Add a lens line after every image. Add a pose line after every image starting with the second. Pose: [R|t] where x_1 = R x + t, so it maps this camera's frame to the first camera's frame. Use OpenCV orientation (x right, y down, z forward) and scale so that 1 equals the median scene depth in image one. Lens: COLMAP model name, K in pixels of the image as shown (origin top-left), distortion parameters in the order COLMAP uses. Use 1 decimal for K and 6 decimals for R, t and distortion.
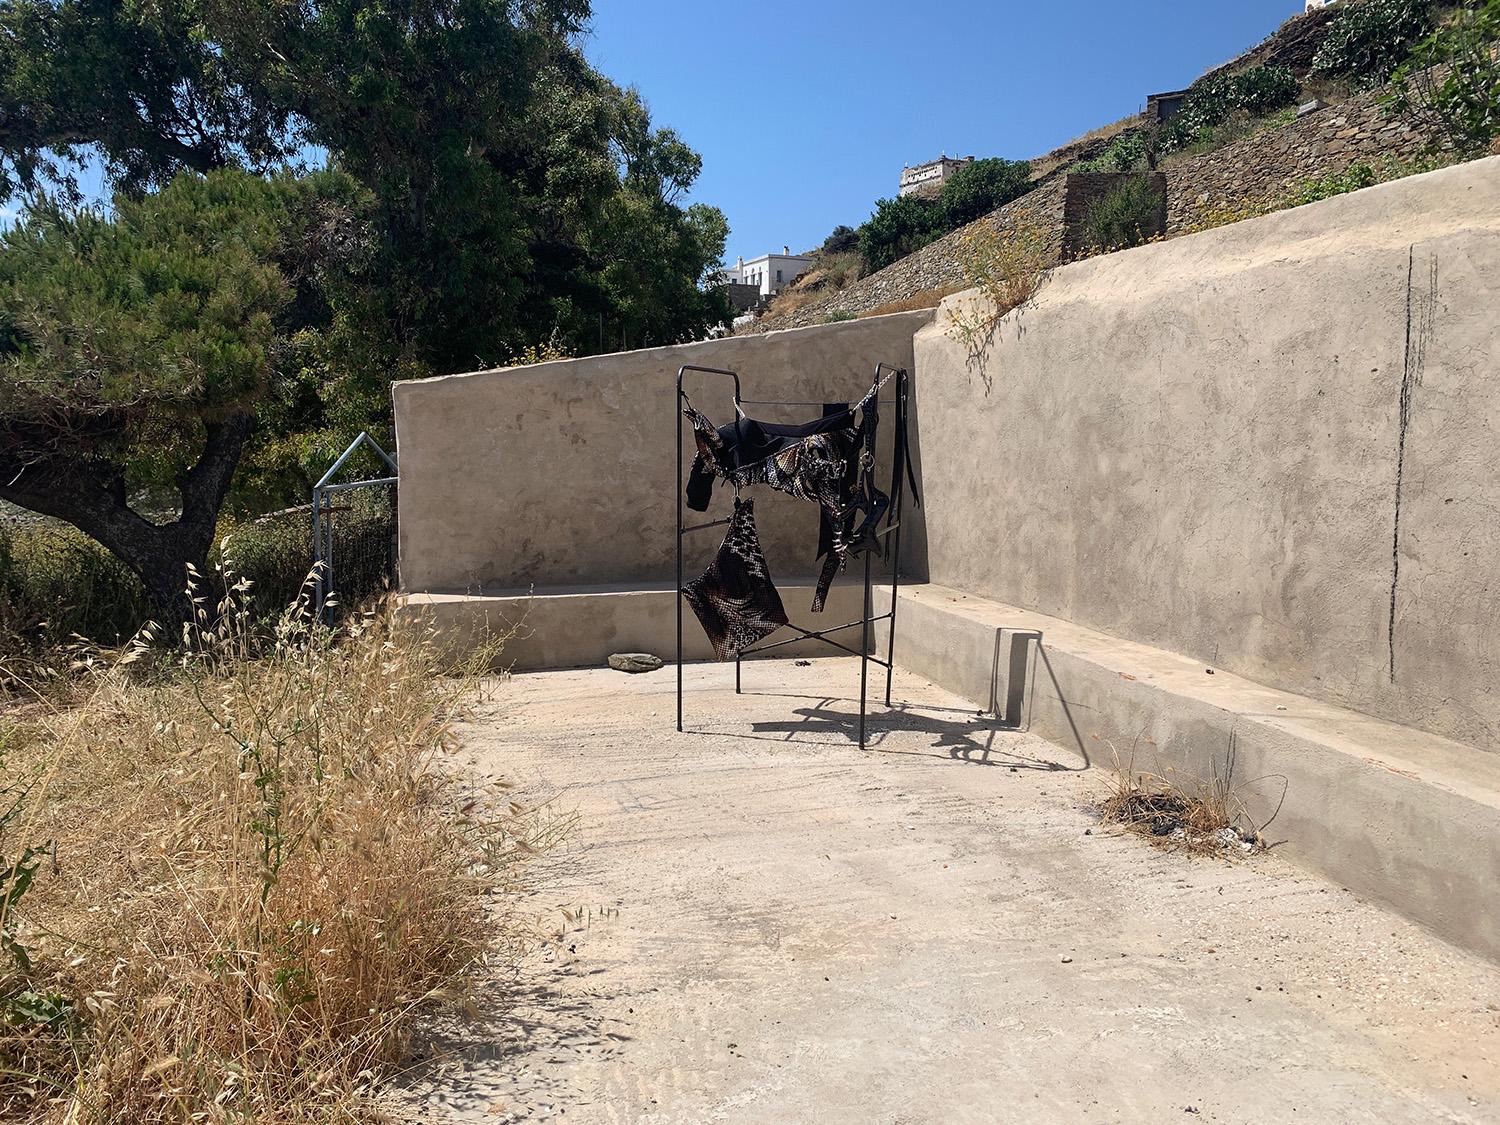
lens RADIAL K [[1163.0, 0, 744.1], [0, 1163.0, 568.5], [0, 0, 1]] dist [0.048269, -0.074769]
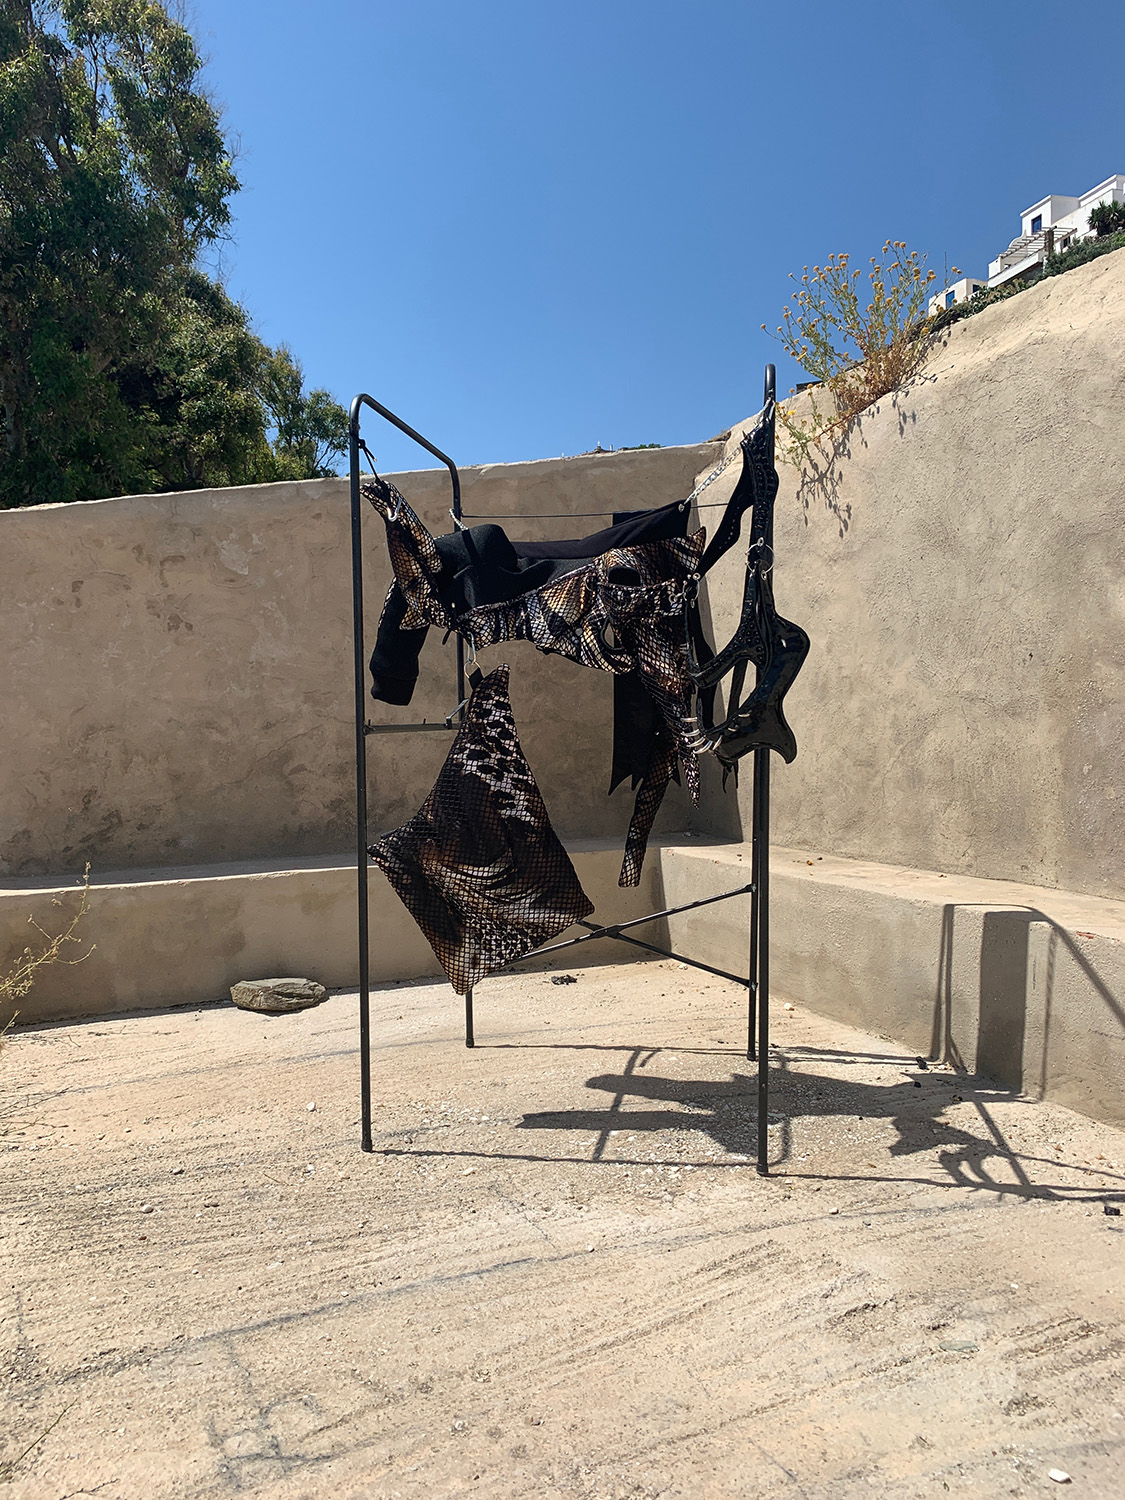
lens RADIAL K [[1163.0, 0, 564.2], [0, 1163.0, 735.3], [0, 0, 1]] dist [0.048269, -0.074769]
pose [[0.990566, -0.023586, 0.134994, -0.029601], [0.037881, 0.993822, -0.104324, 0.019592], [-0.131699, 0.108454, 0.985339, 0.407584]]
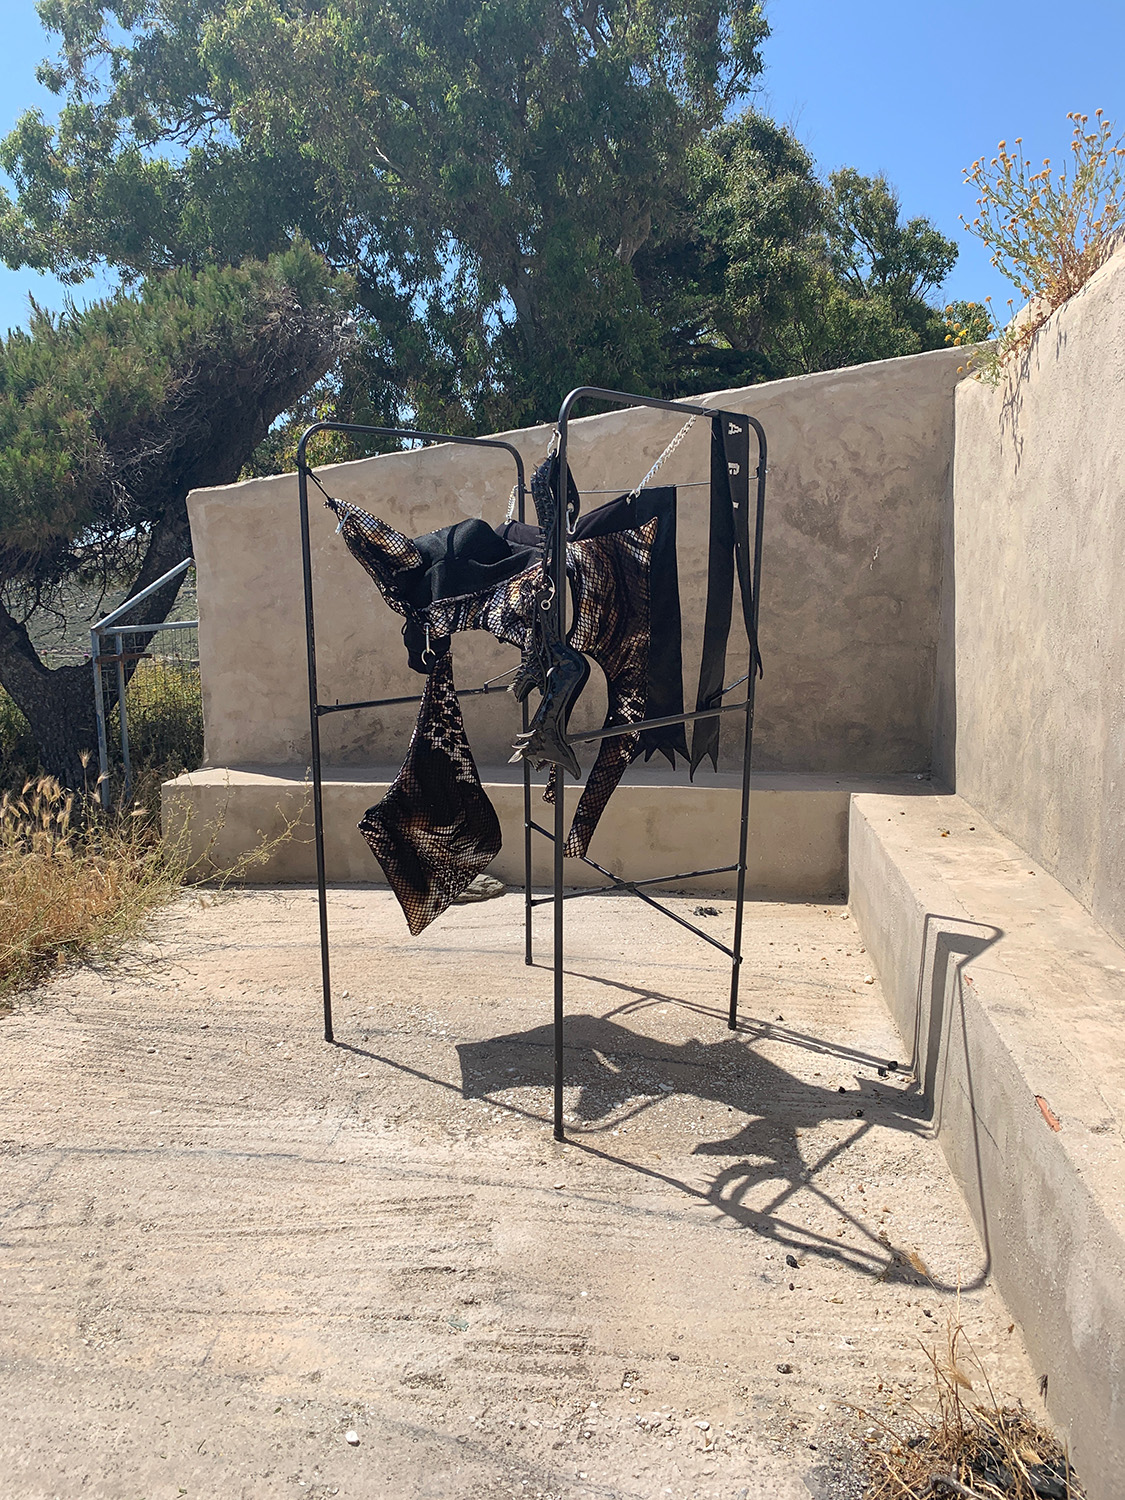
lens RADIAL K [[1163.0, 0, 565.5], [0, 1163.0, 746.5], [0, 0, 1]] dist [0.048269, -0.074769]
pose [[0.922167, 0.047670, -0.383842, 0.230714], [-0.034816, 0.998578, 0.040371, -0.033206], [0.385221, -0.023865, 0.922516, 0.401488]]
